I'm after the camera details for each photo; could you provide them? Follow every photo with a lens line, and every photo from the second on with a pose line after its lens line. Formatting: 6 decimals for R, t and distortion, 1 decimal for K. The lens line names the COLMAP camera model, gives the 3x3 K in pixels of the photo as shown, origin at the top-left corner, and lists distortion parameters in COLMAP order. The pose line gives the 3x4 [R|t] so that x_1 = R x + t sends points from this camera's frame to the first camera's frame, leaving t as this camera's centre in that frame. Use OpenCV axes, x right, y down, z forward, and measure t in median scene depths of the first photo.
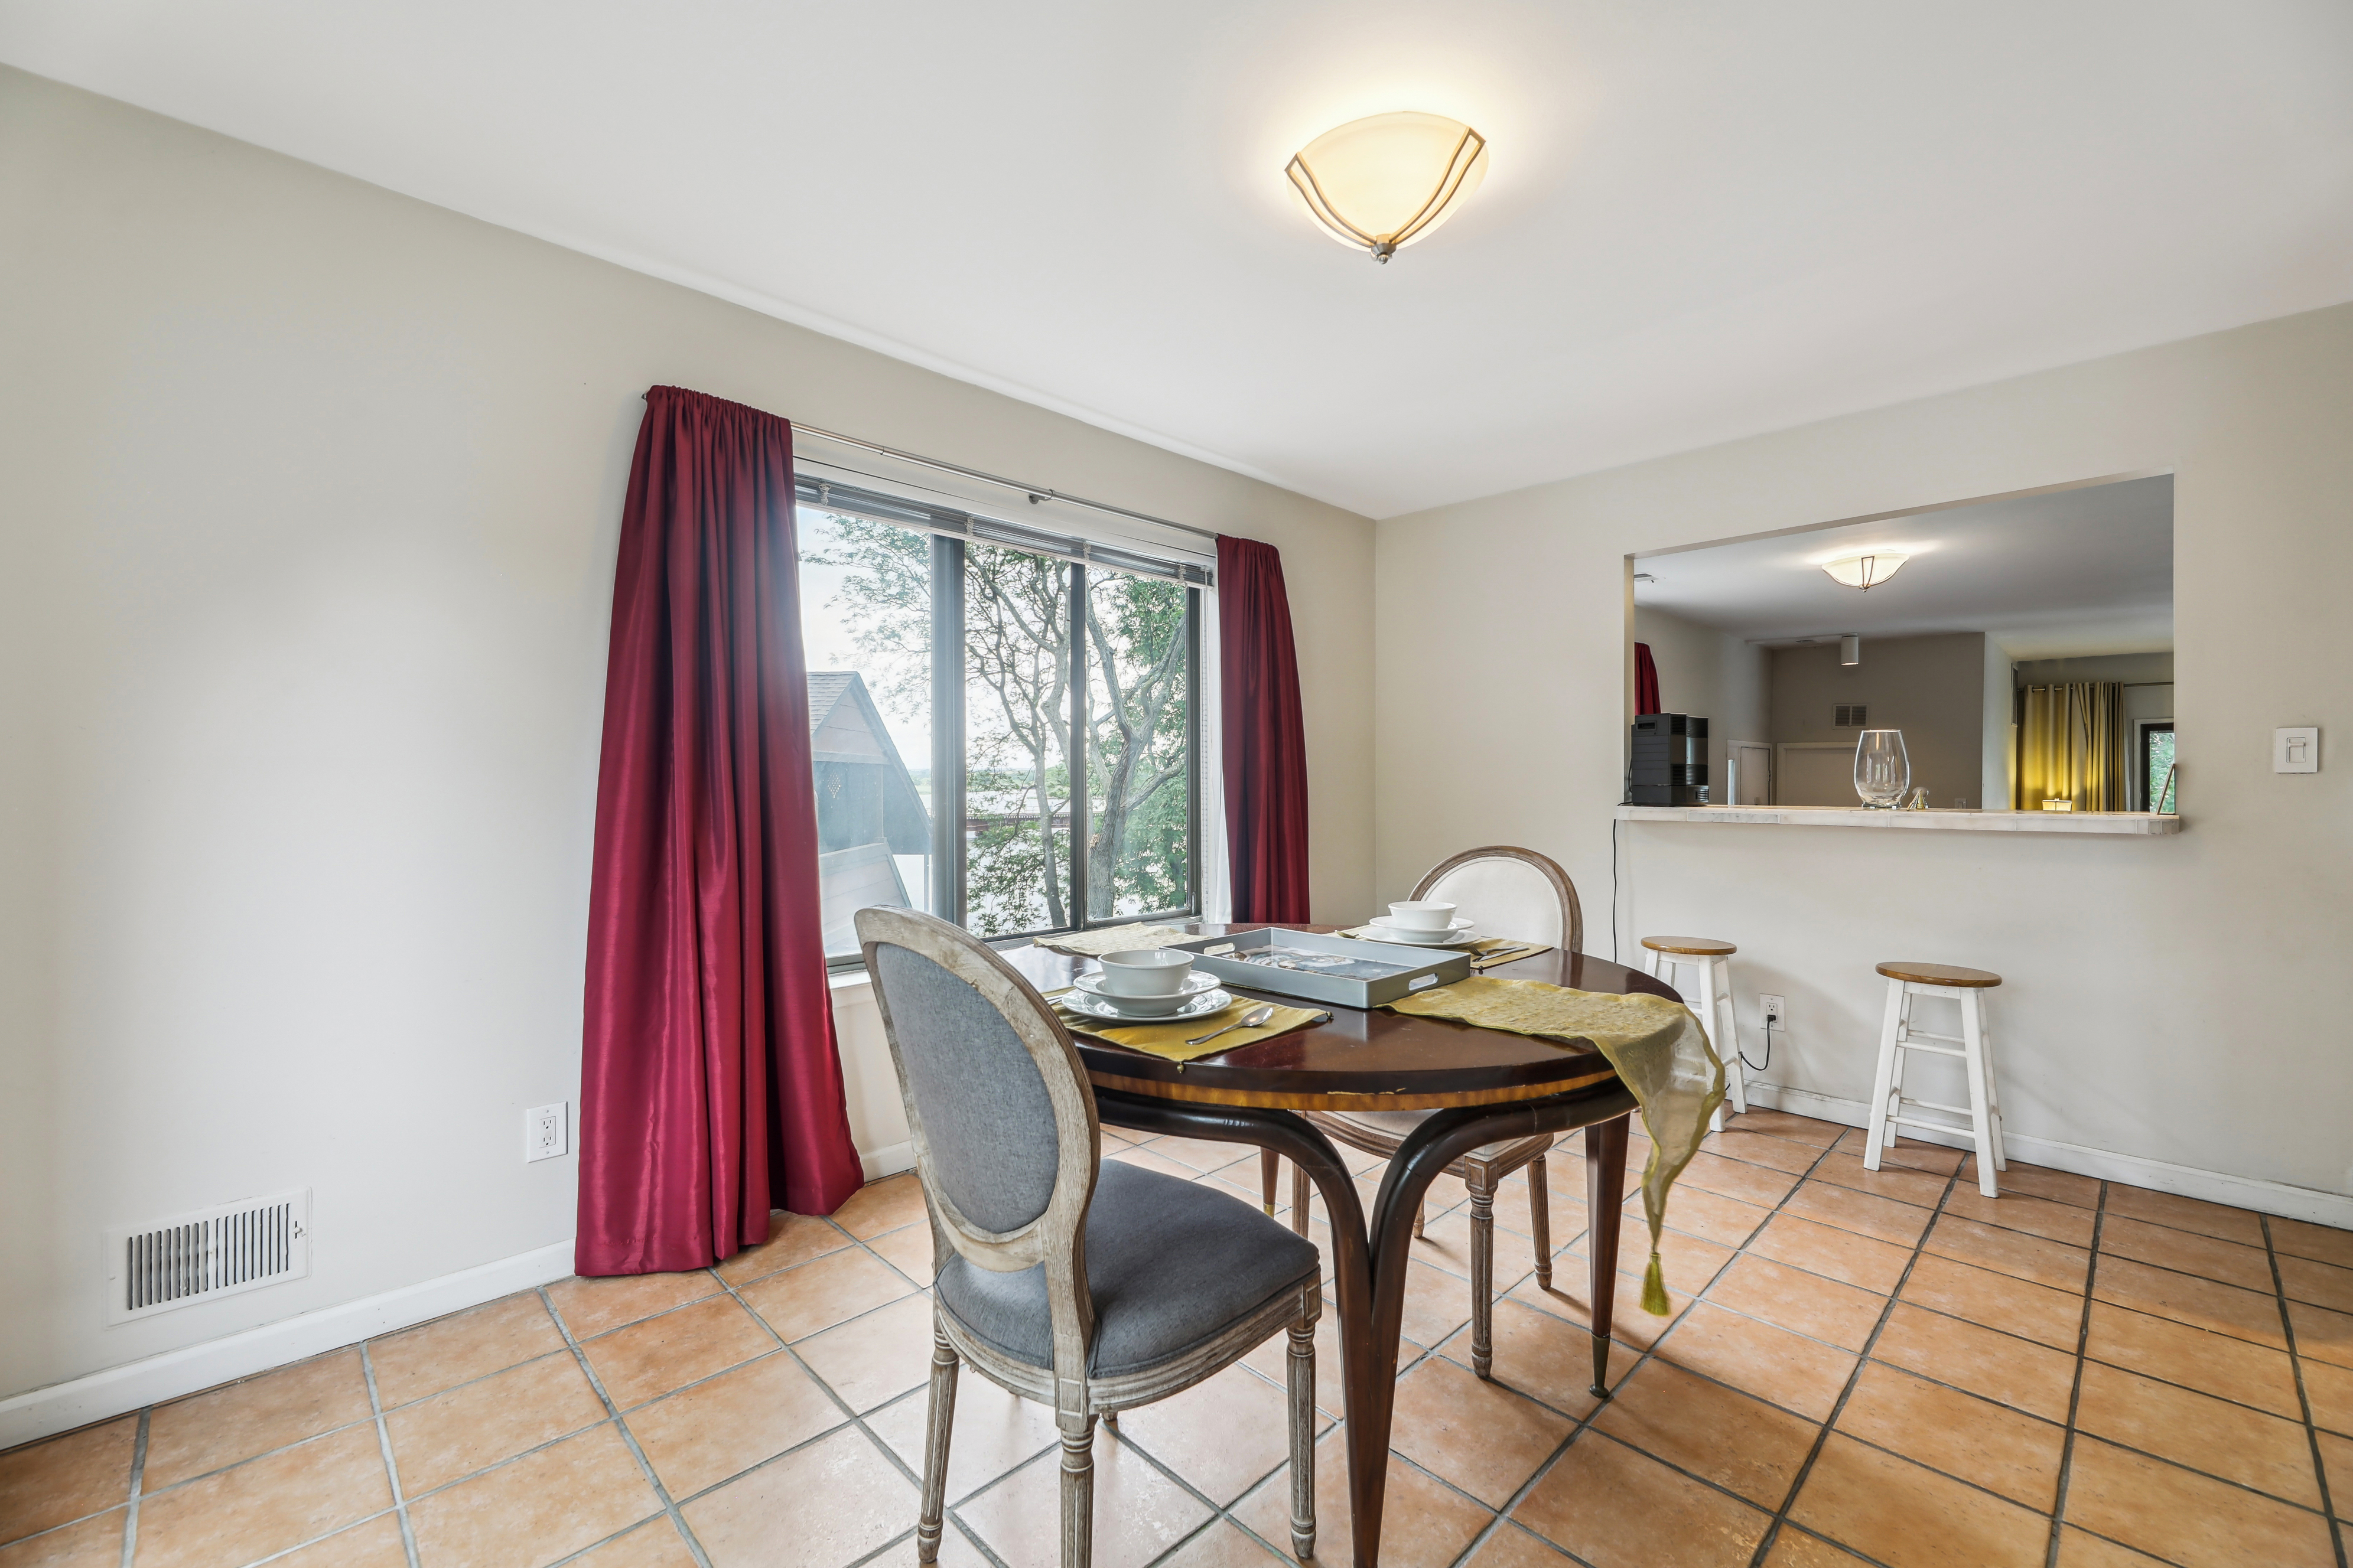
lens RADIAL K [[963.2, 0, 1177.1], [0, 963.2, 786.0], [0, 0, 1]] dist [-0.000155, -0.003555]
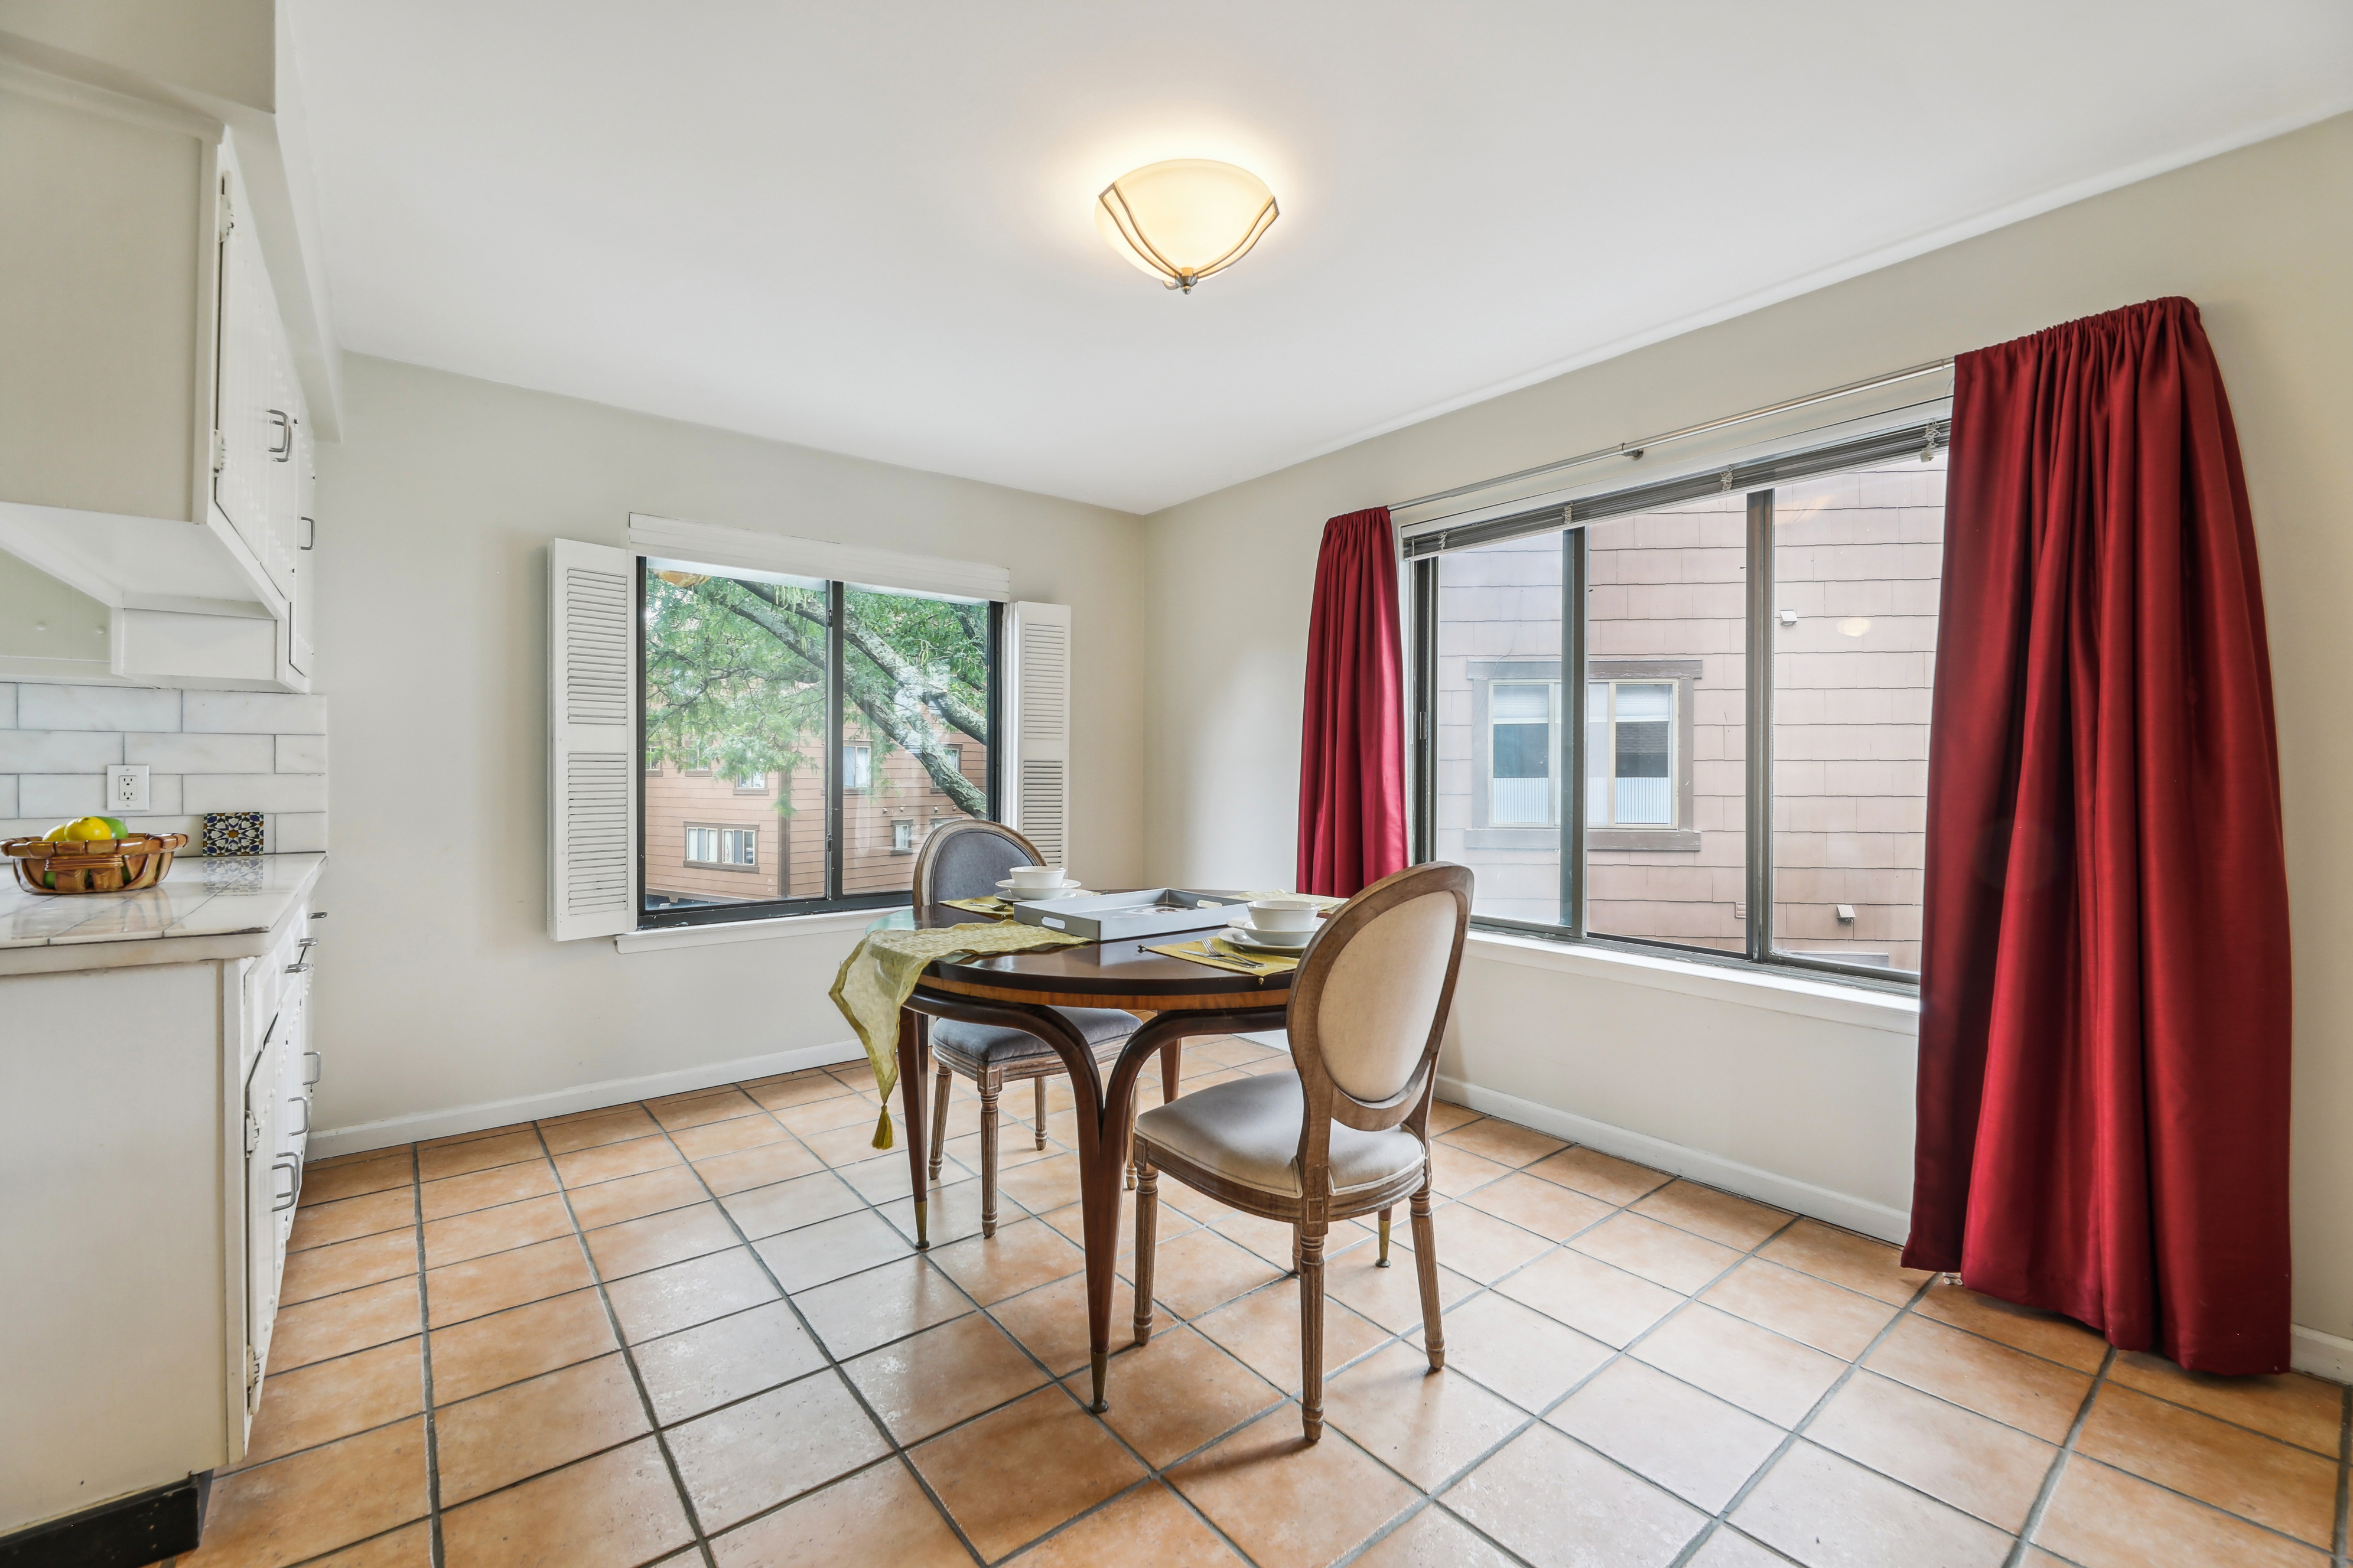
lens RADIAL K [[963.2, 0, 1175.9], [0, 963.2, 781.5], [0, 0, 1]] dist [-0.000155, -0.003555]
pose [[-0.093519, 0.014326, -0.995514, 0.896501], [-0.006934, 0.999863, 0.015040, -0.003119], [0.995593, 0.008309, -0.093406, 0.749186]]
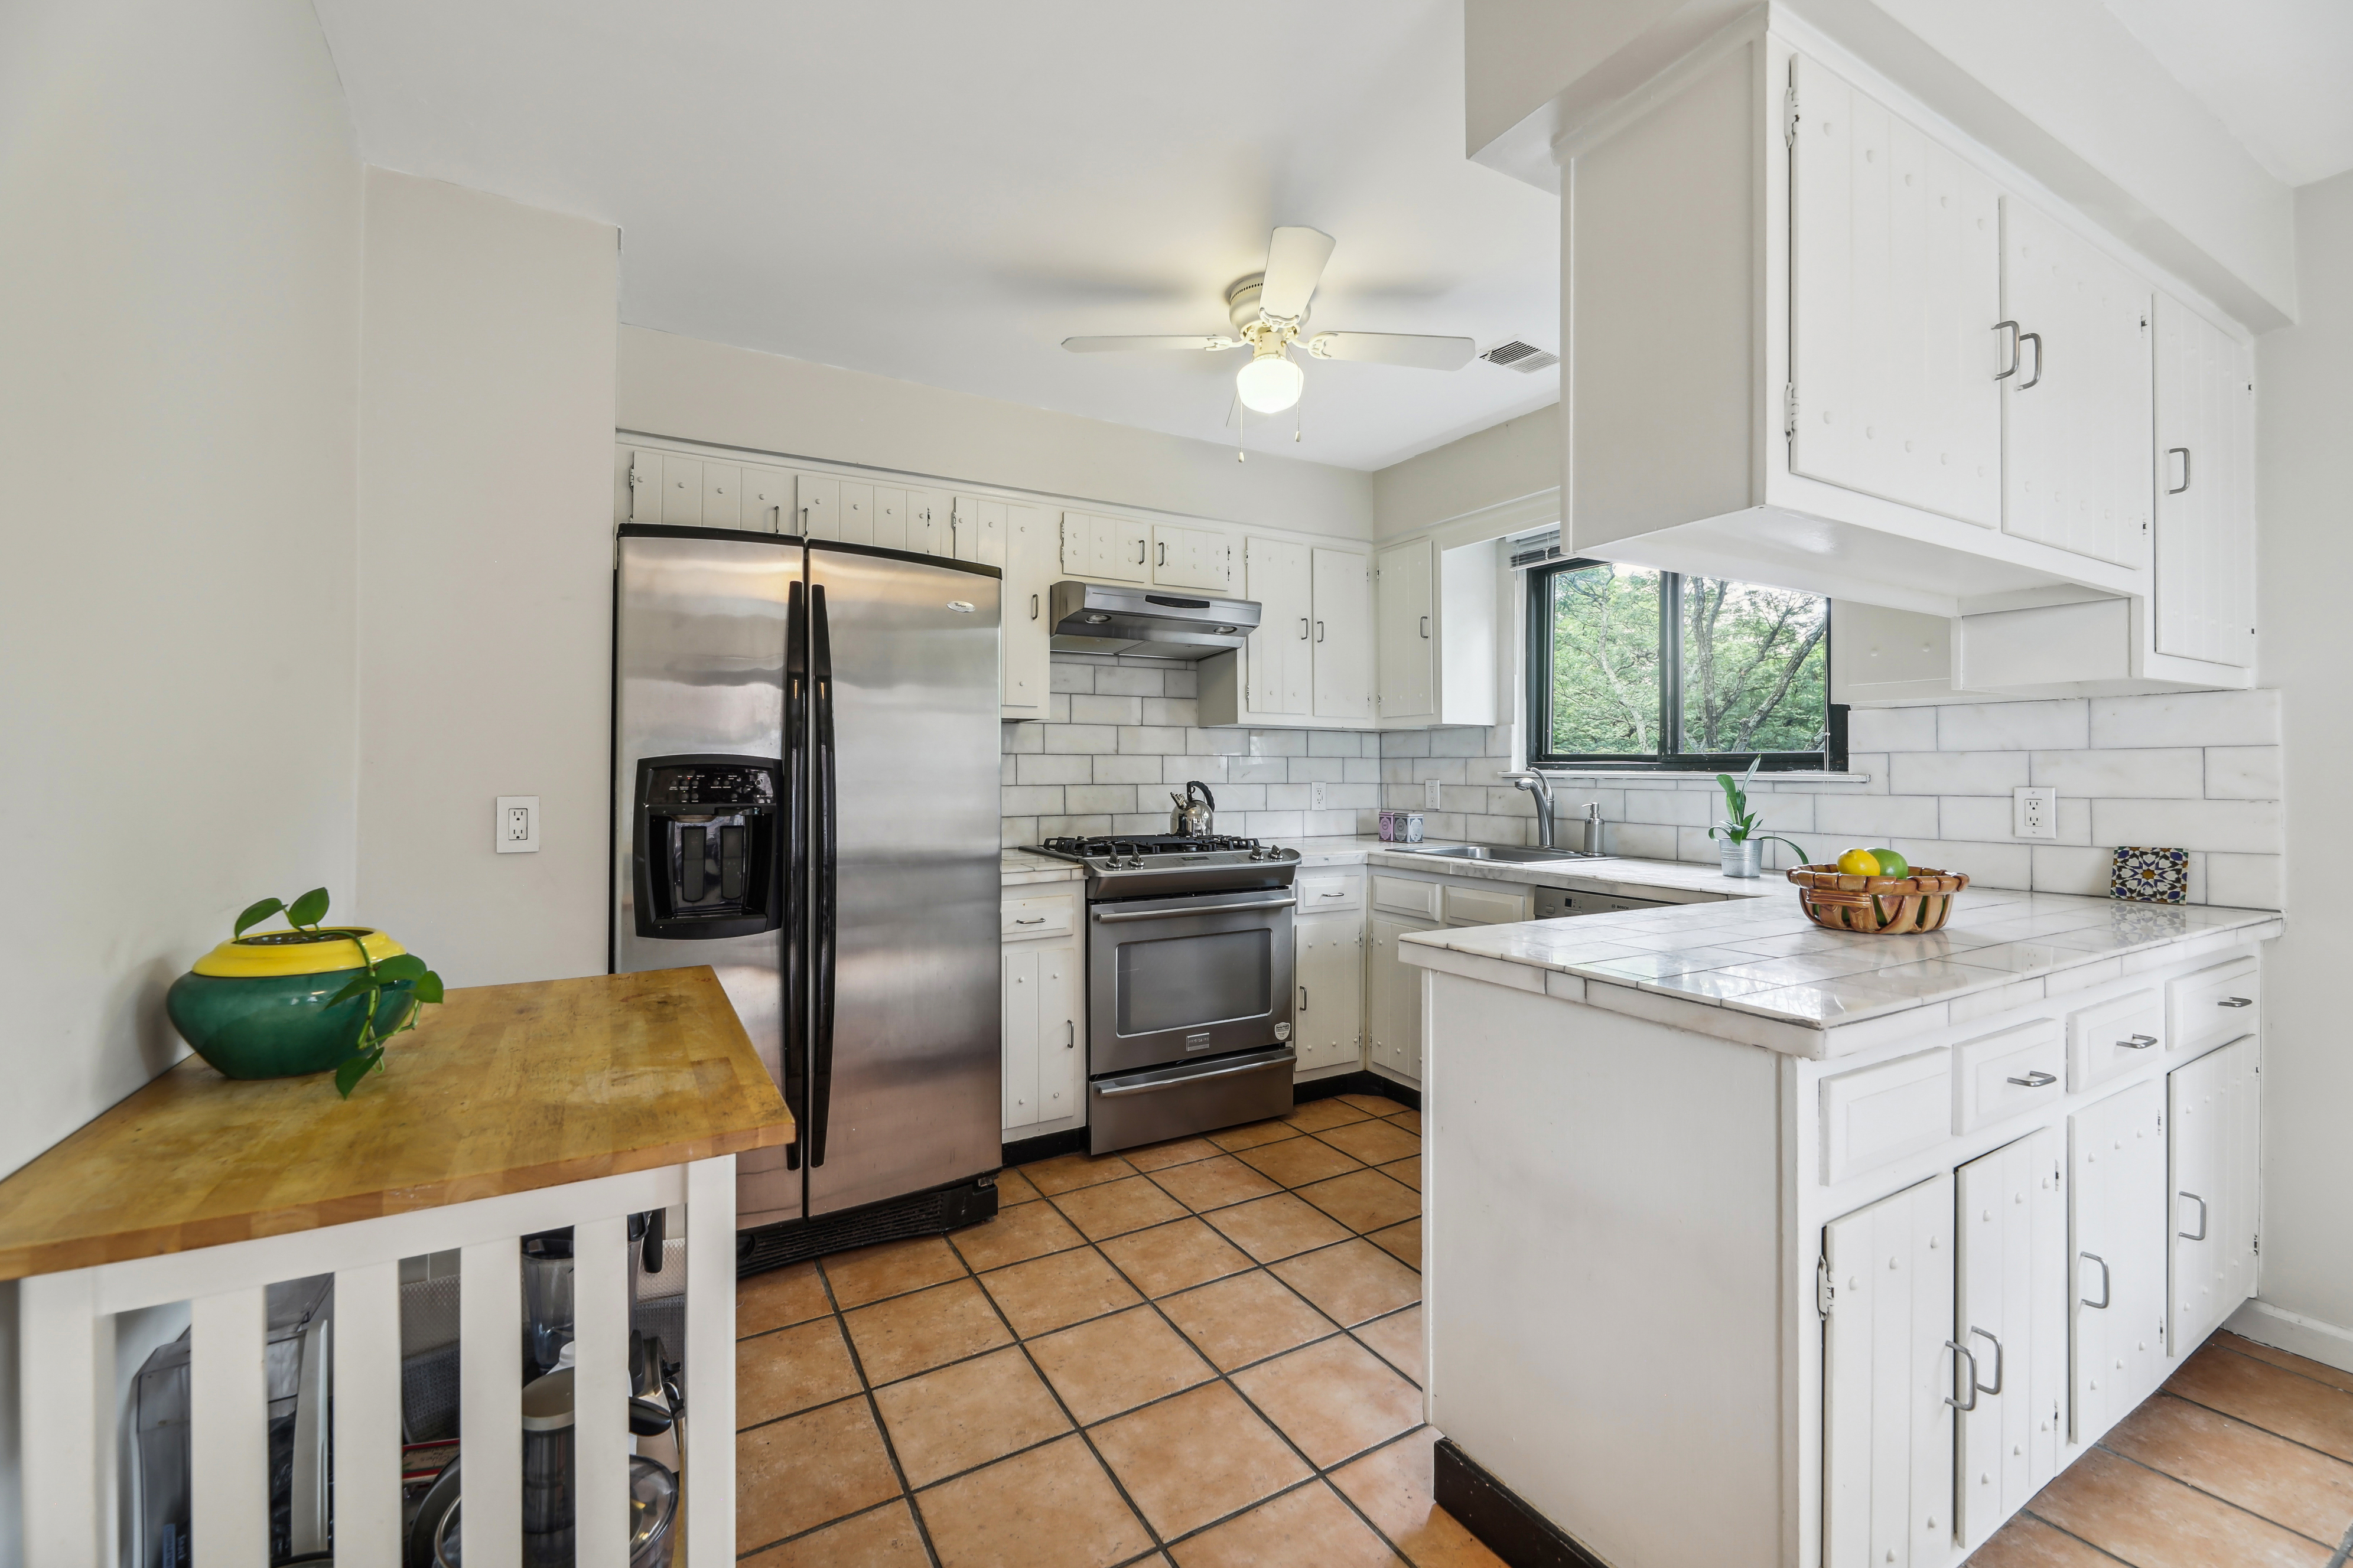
lens RADIAL K [[963.2, 0, 1176.1], [0, 963.2, 765.8], [0, 0, 1]] dist [-0.000155, -0.003555]
pose [[-0.968009, 0.007089, 0.250815, 0.582650], [0.005476, 0.999960, -0.007127, -0.014778], [-0.250856, -0.005526, -0.968009, 0.651044]]
